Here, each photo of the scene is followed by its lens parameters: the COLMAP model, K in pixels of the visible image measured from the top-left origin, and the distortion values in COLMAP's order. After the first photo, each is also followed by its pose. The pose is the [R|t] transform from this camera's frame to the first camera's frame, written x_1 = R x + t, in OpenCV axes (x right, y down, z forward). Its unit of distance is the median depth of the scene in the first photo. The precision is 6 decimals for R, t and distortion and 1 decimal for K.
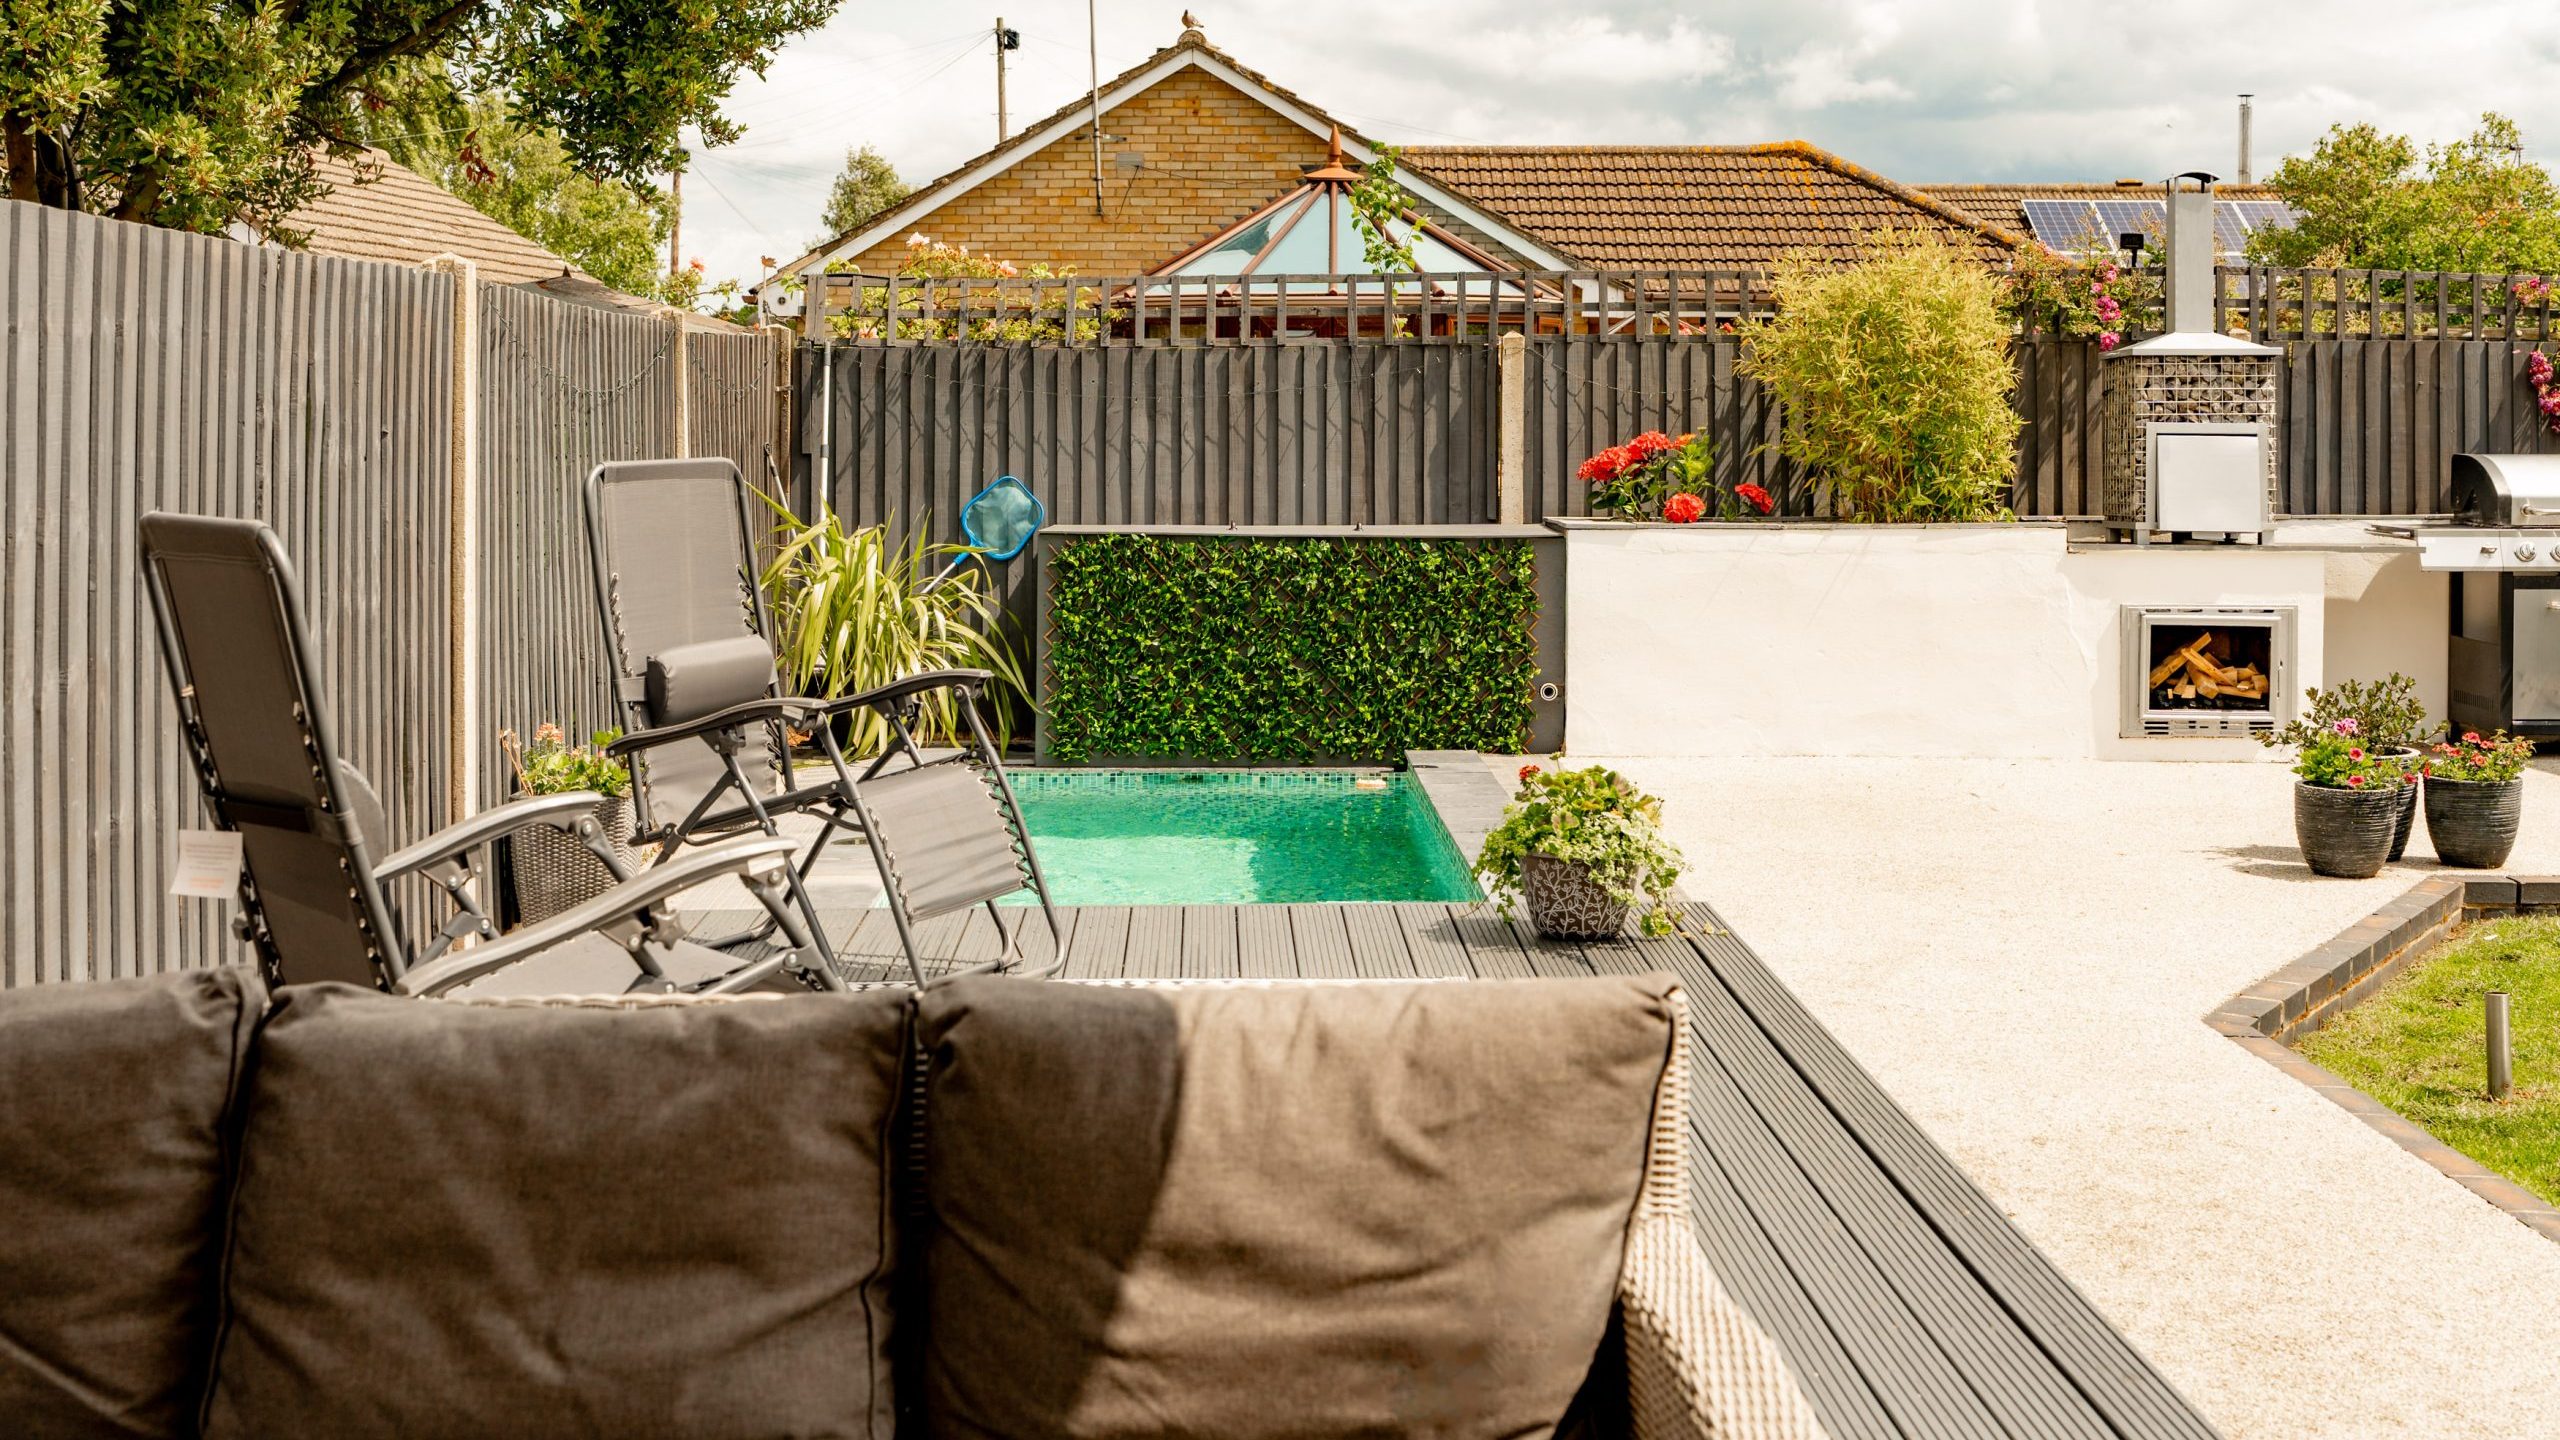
lens RADIAL K [[2901.3, 0, 1283.7], [0, 2901.3, 483.5], [0, 0, 1]] dist [0.001755, 0.010616]
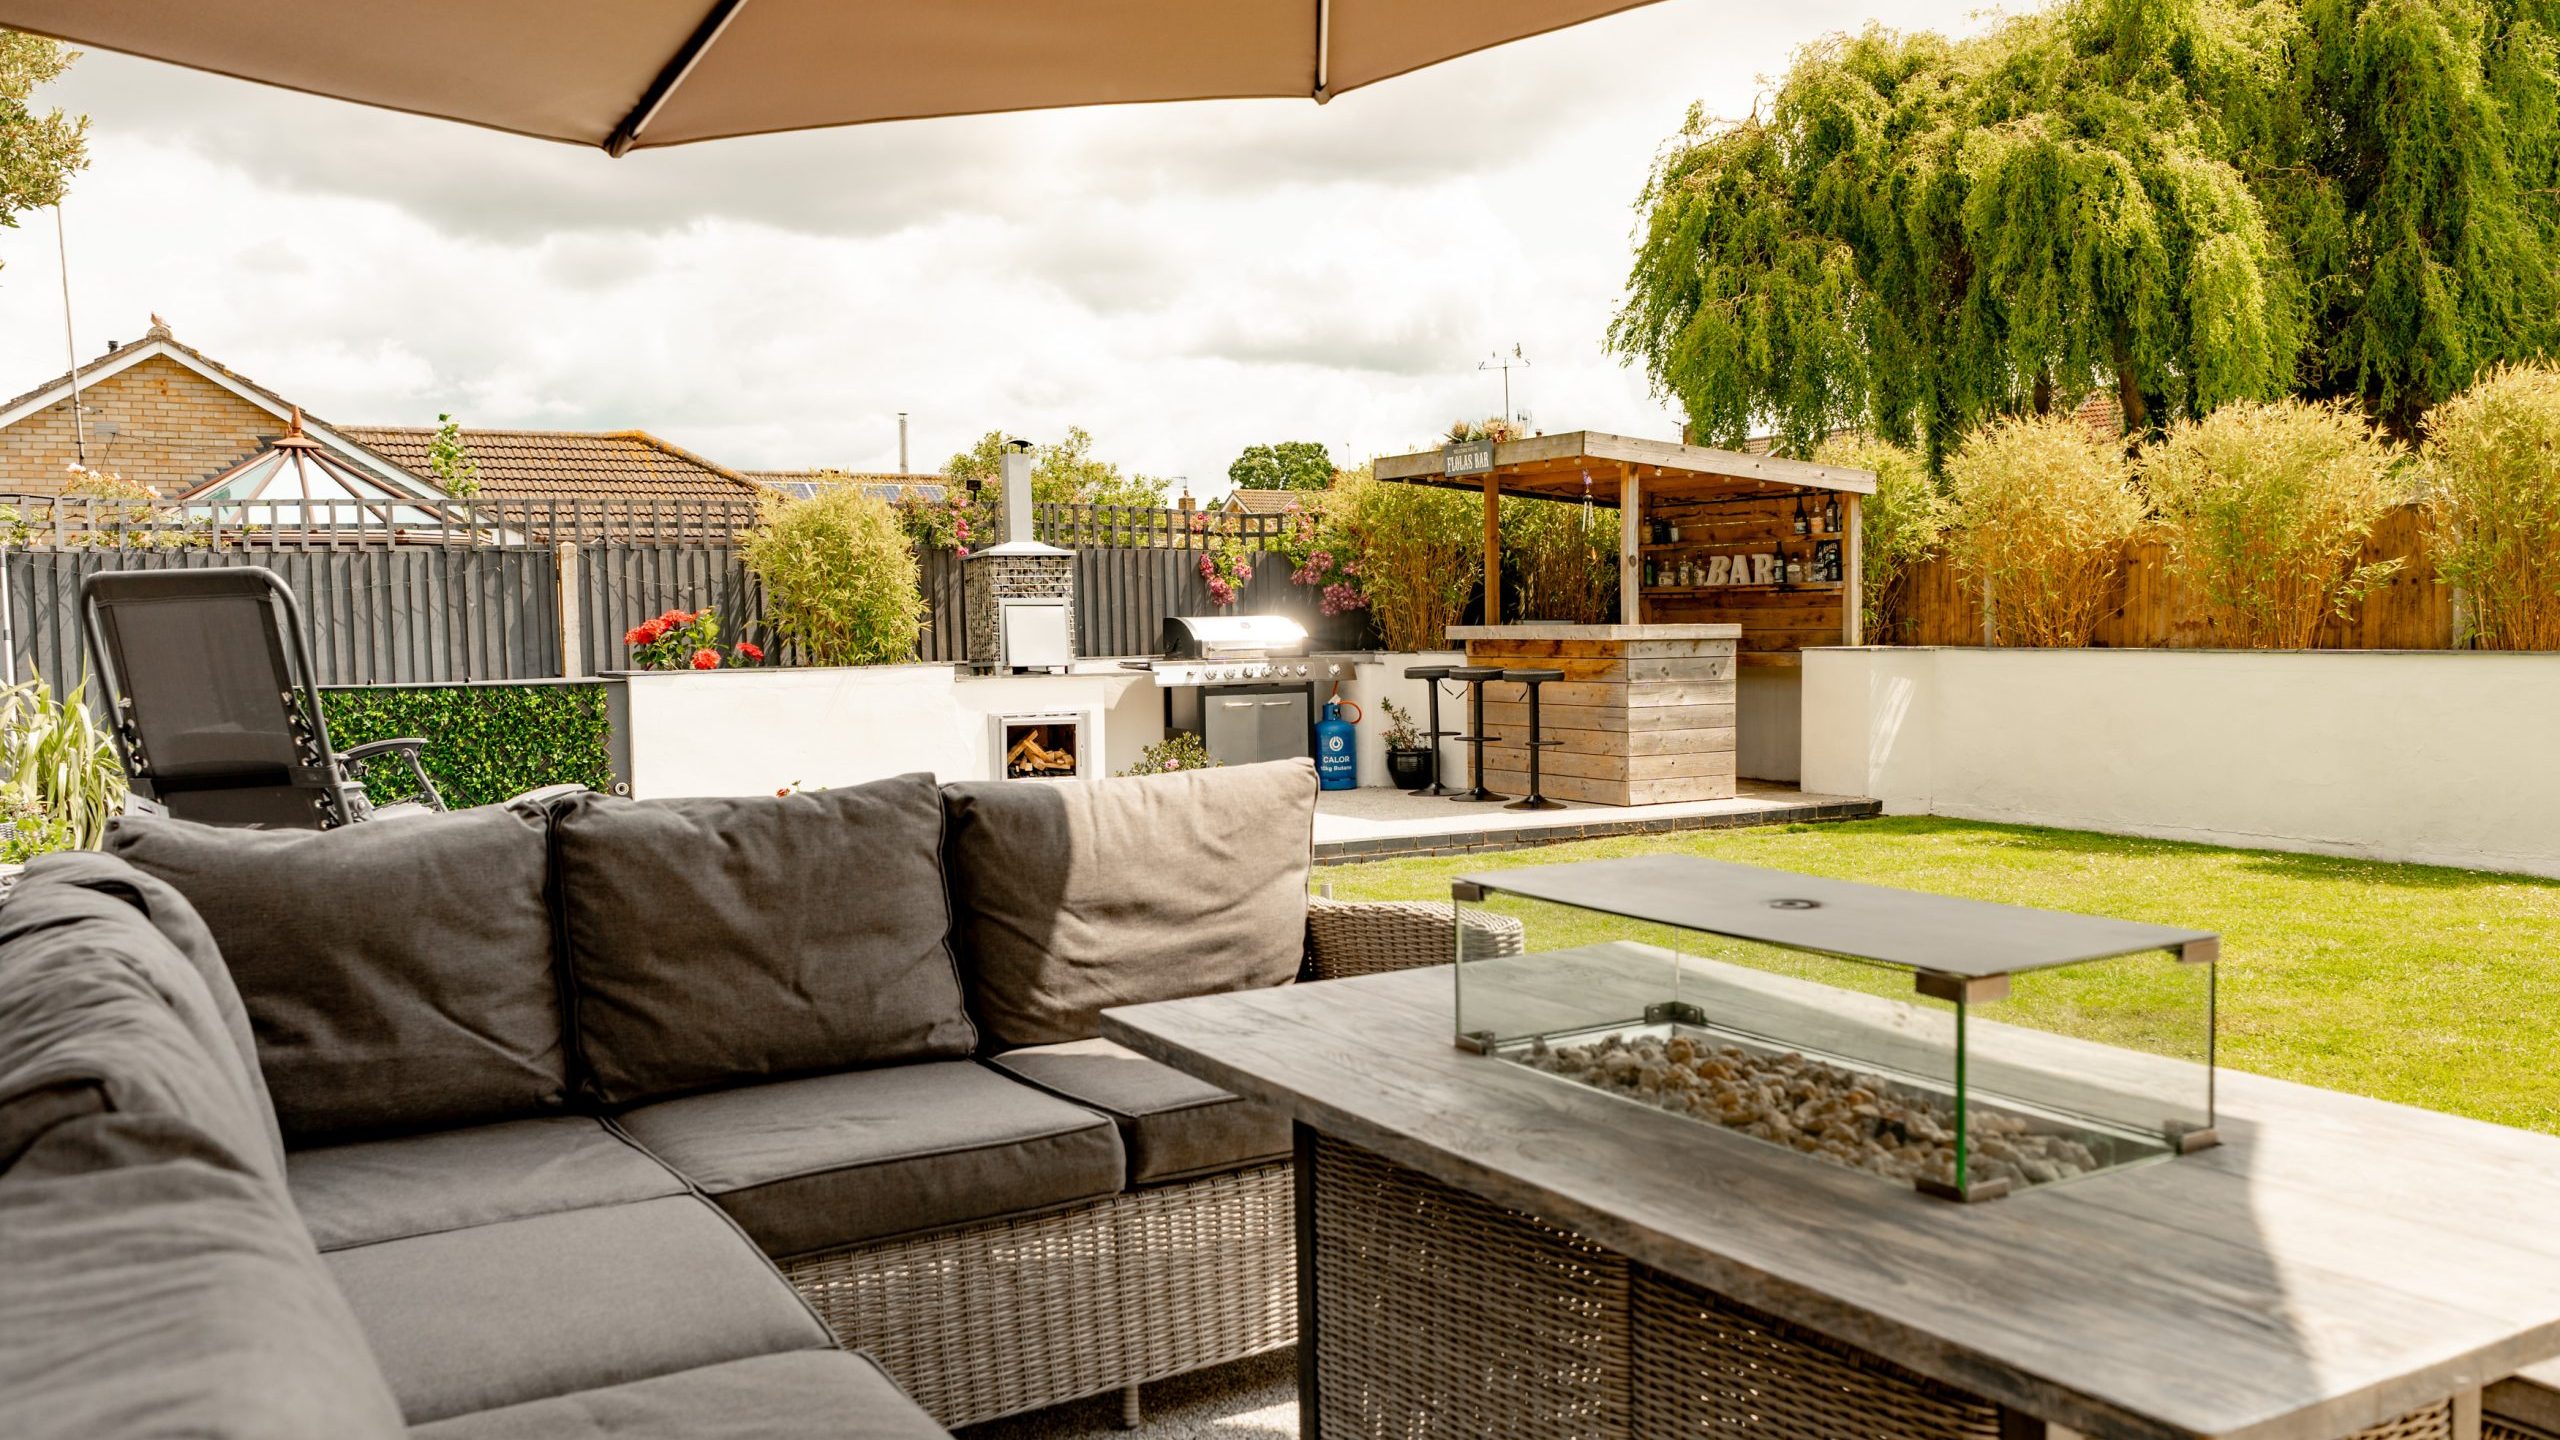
lens RADIAL K [[2043.1, 0, 1247.6], [0, 2043.1, 780.9], [0, 0, 1]] dist [0.003913, 0.000688]
pose [[0.873162, -0.054028, 0.484427, -0.129026], [0.033141, 0.998119, 0.051584, 0.025527], [-0.486302, -0.028987, 0.873310, -0.041419]]
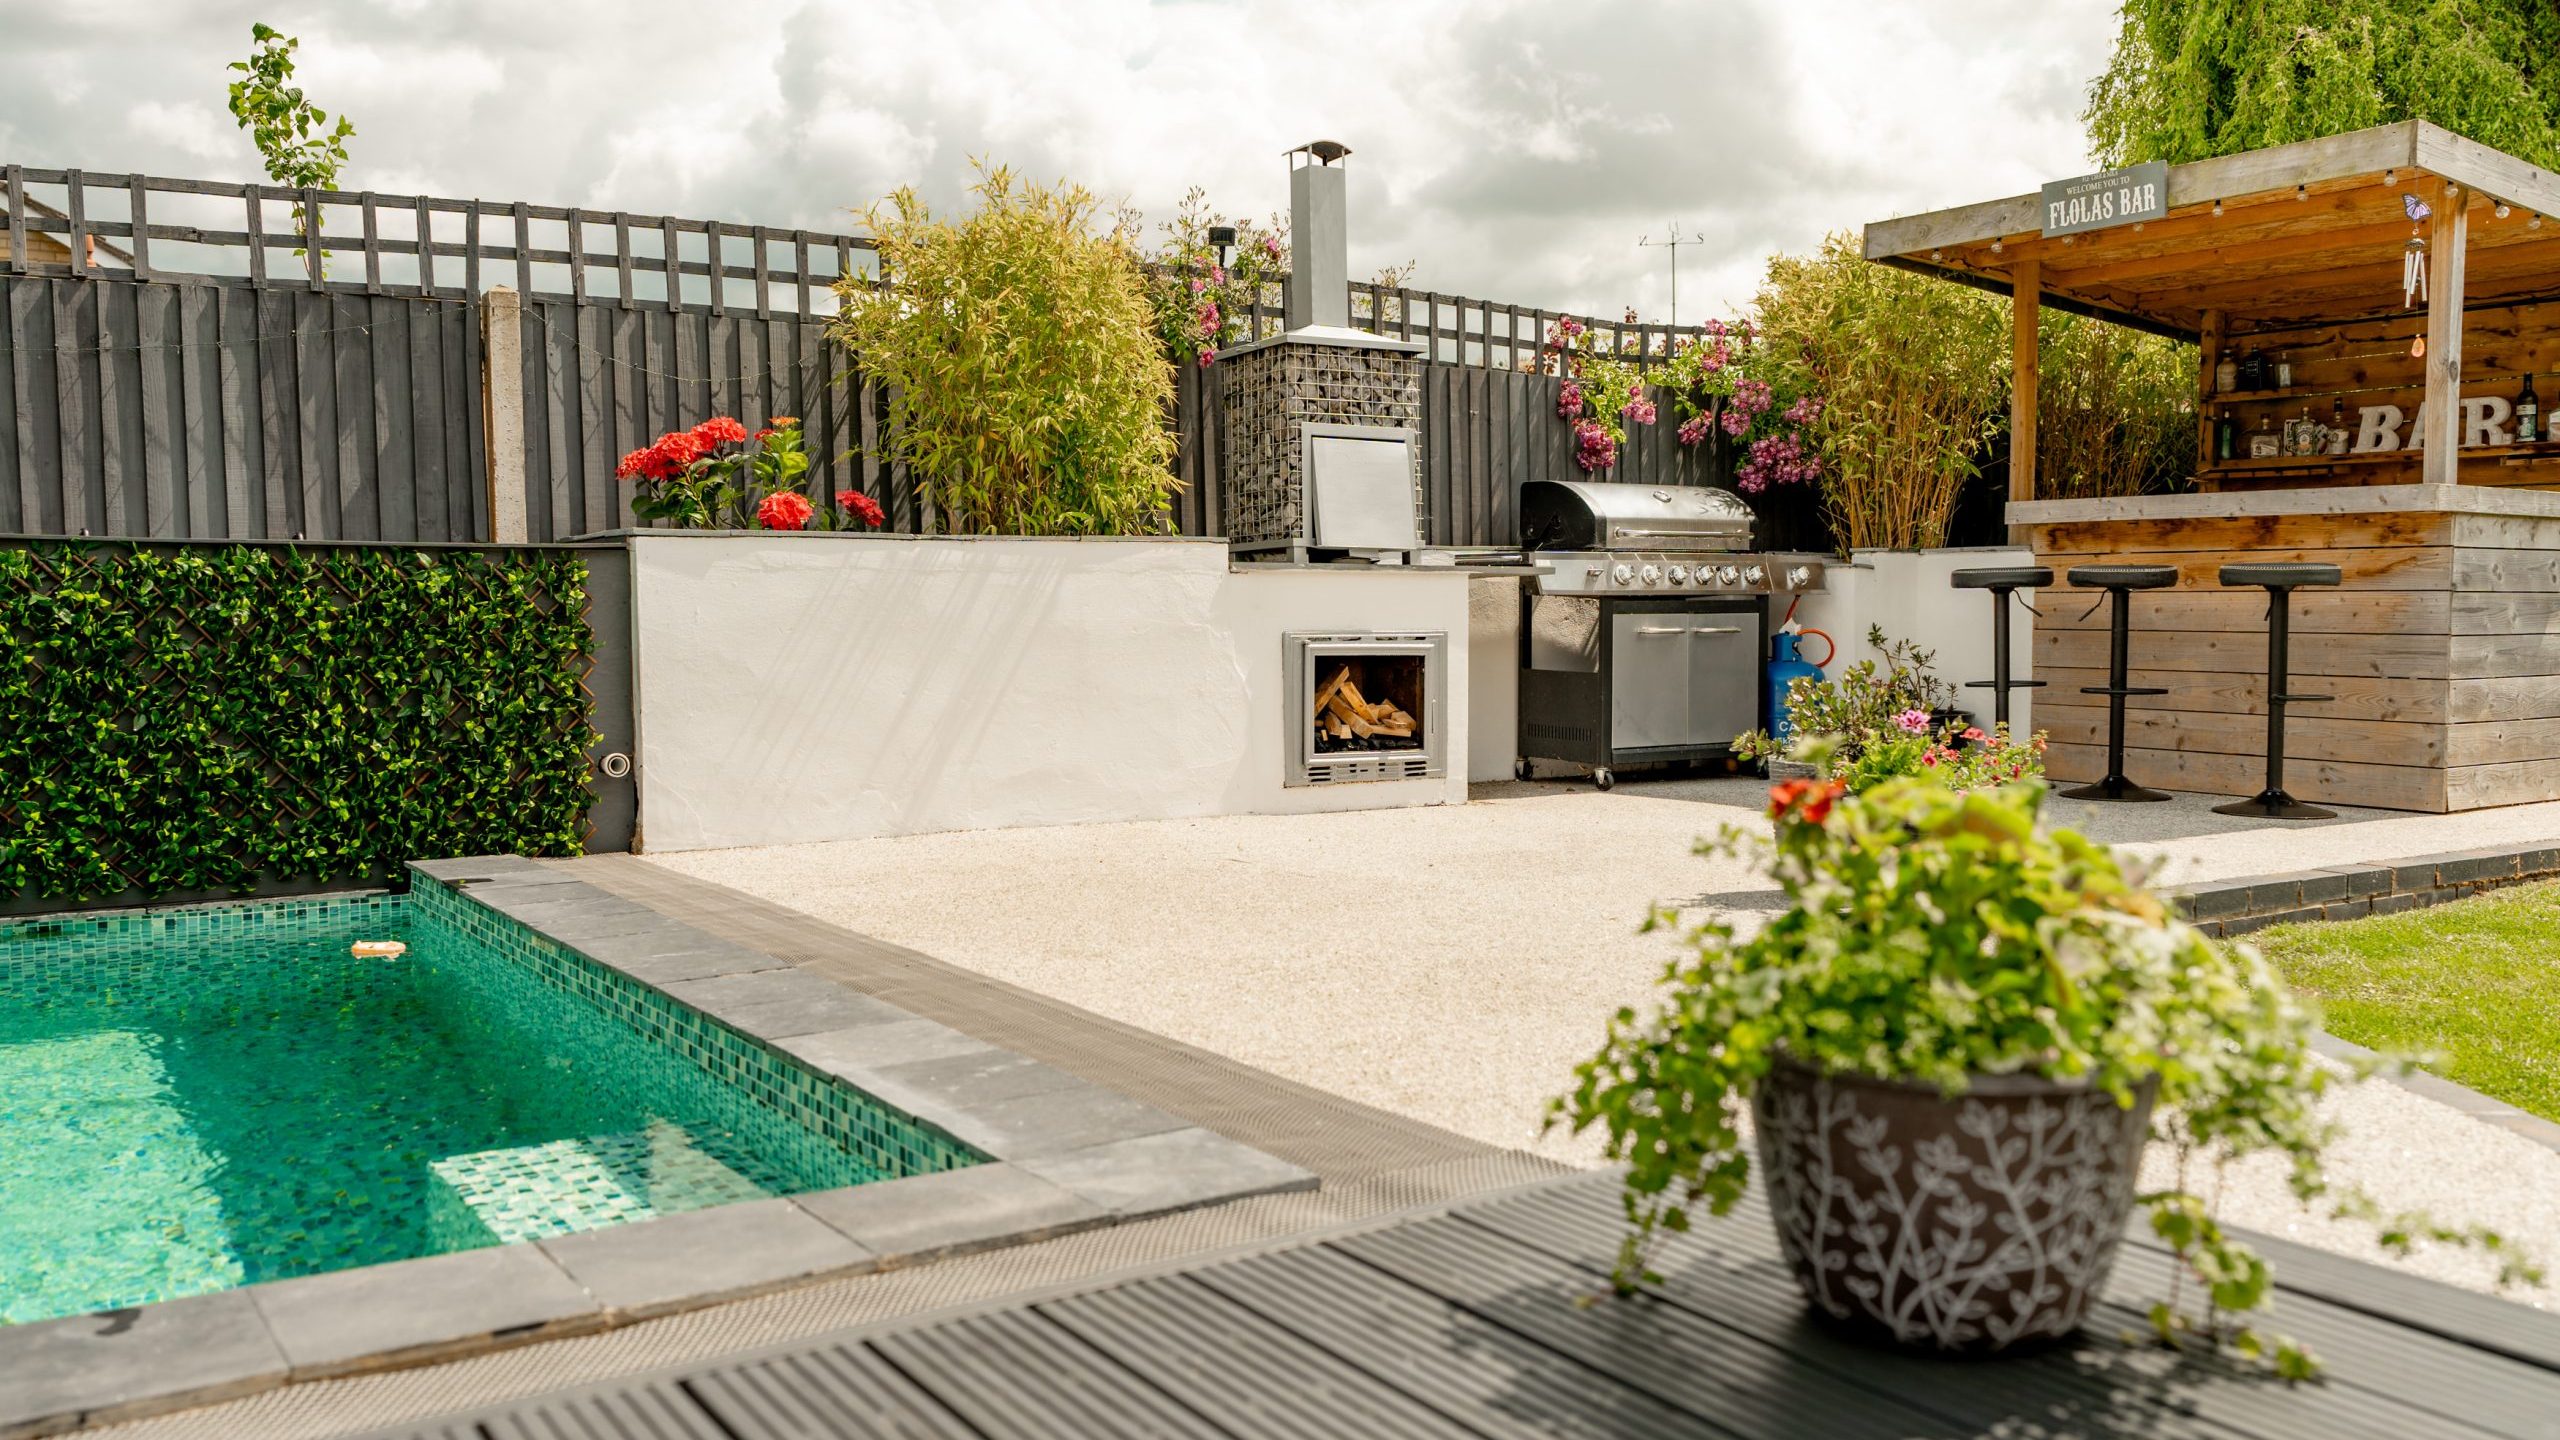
lens RADIAL K [[2050.1, 0, 1264.3], [0, 2050.1, 763.1], [0, 0, 1]] dist [-0.005538, 0.007739]
pose [[0.844268, -0.046763, 0.533877, -0.042671], [0.021107, 0.998314, 0.054065, 0.047151], [-0.535505, -0.034377, 0.843832, 0.487107]]
